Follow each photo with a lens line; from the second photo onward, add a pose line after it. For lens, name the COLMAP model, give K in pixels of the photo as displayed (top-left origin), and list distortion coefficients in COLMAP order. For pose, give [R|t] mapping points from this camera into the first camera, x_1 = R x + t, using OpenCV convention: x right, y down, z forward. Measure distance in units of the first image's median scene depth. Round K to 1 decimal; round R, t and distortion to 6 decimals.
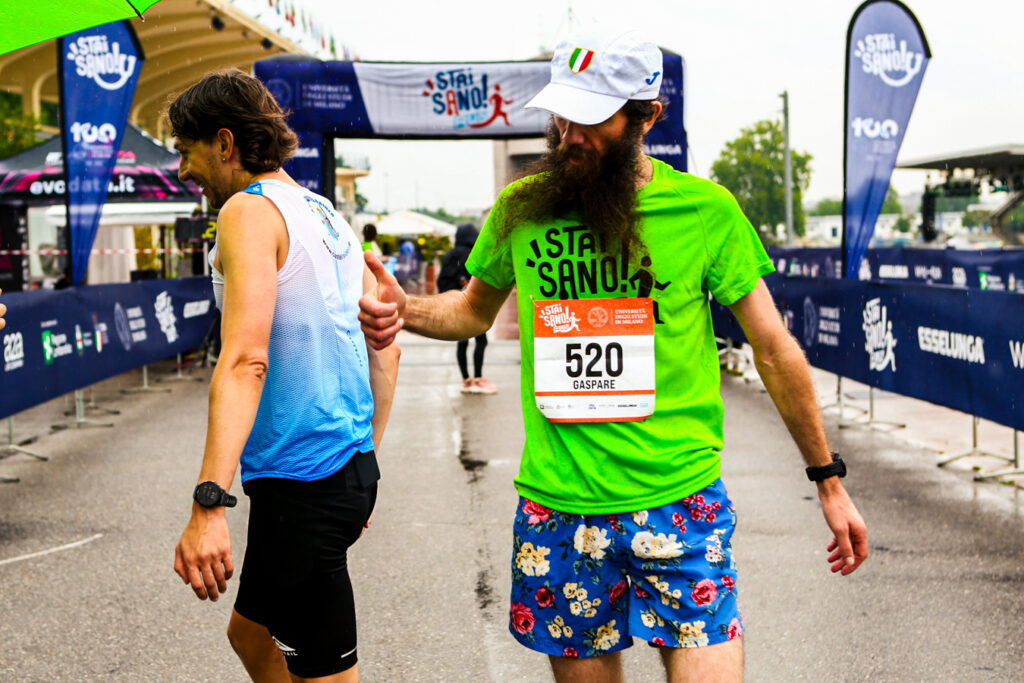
lens RADIAL K [[1451.8, 0, 418.8], [0, 1451.8, 234.9], [0, 0, 1]] dist [-0.123309, 0.477829]
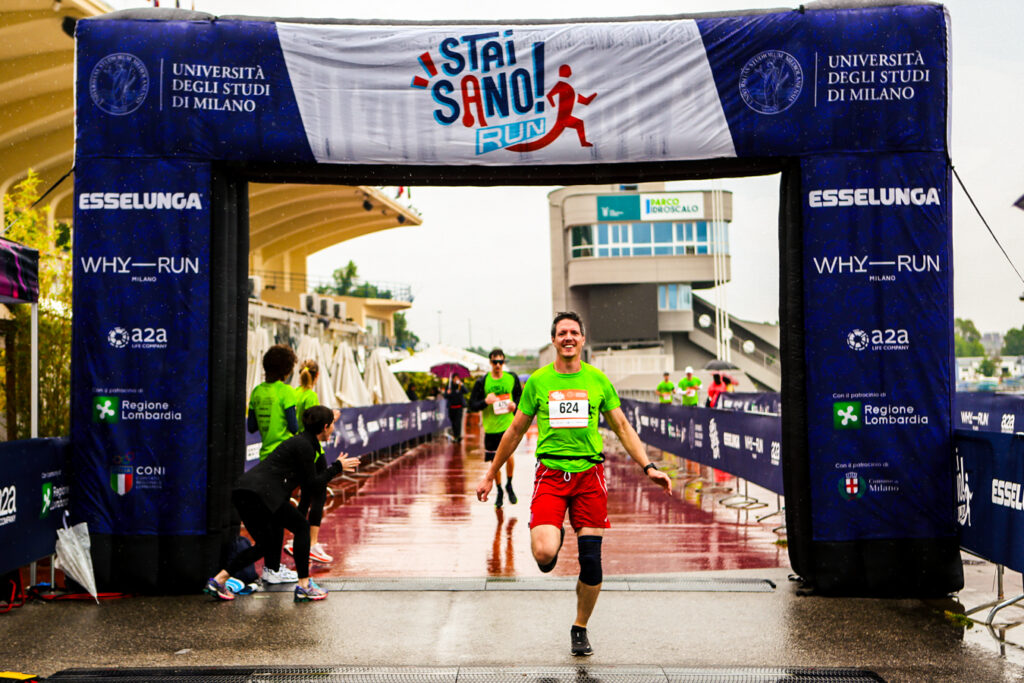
lens RADIAL K [[1526.5, 0, 509.4], [0, 1526.5, 367.3], [0, 0, 1]] dist [-0.006737, 0.081751]
pose [[0.999701, 0.005216, 0.023880, 0.023413], [-0.005083, 0.999971, -0.005645, 0.002437], [-0.023909, 0.005522, 0.999699, 0.480701]]
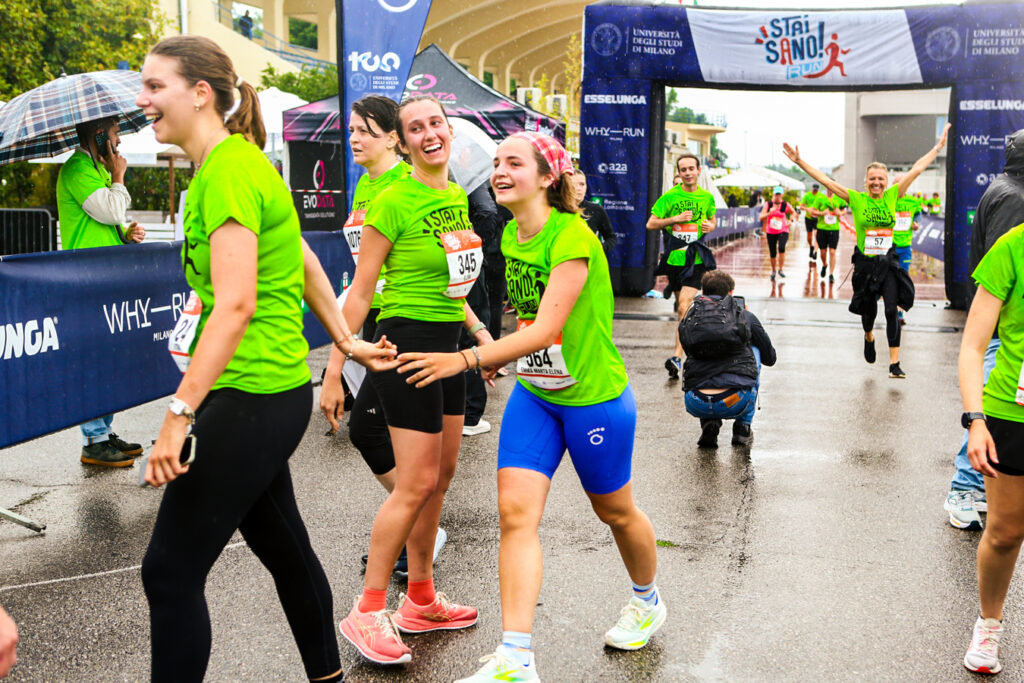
lens RADIAL K [[1332.8, 0, 618.9], [0, 1332.8, 288.7], [0, 0, 1]] dist [0.003959, 0.384188]
pose [[0.992812, 0.041523, -0.112251, 0.018638], [-0.032849, 0.996409, 0.078045, 0.000617], [0.115089, -0.073796, 0.990610, 0.095982]]
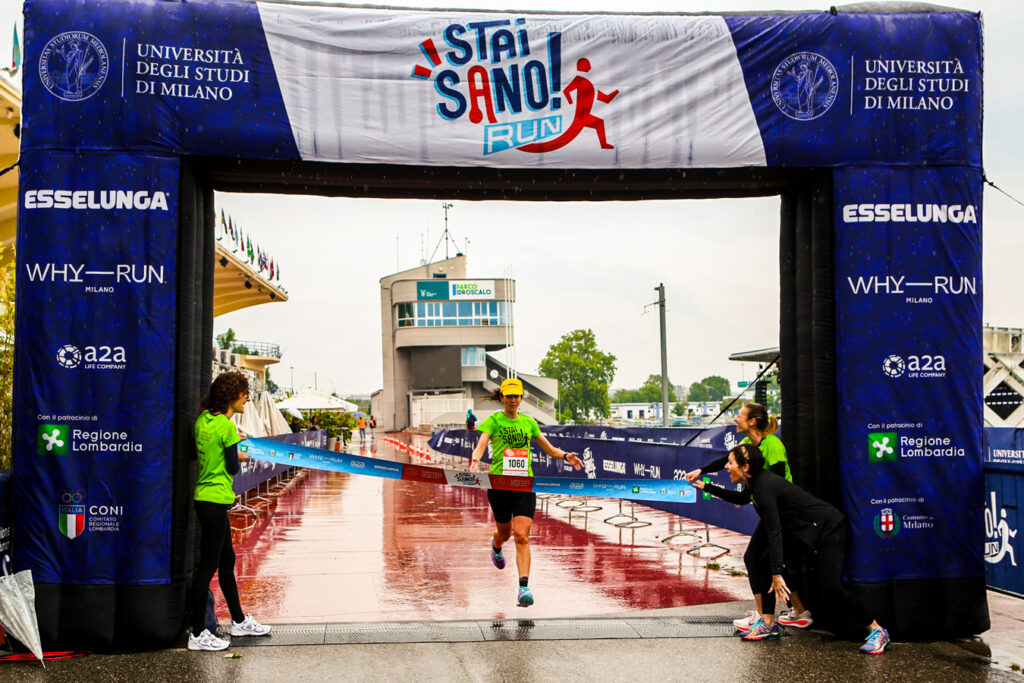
lens RADIAL K [[1094.1, 0, 466.4], [0, 1094.1, 401.9], [0, 0, 1]] dist [-0.095734, 0.115205]
pose [[0.990641, 0.010759, 0.136067, -0.025272], [-0.009200, 0.999885, -0.012081, 0.006189], [-0.136181, 0.010716, 0.990626, 0.674834]]
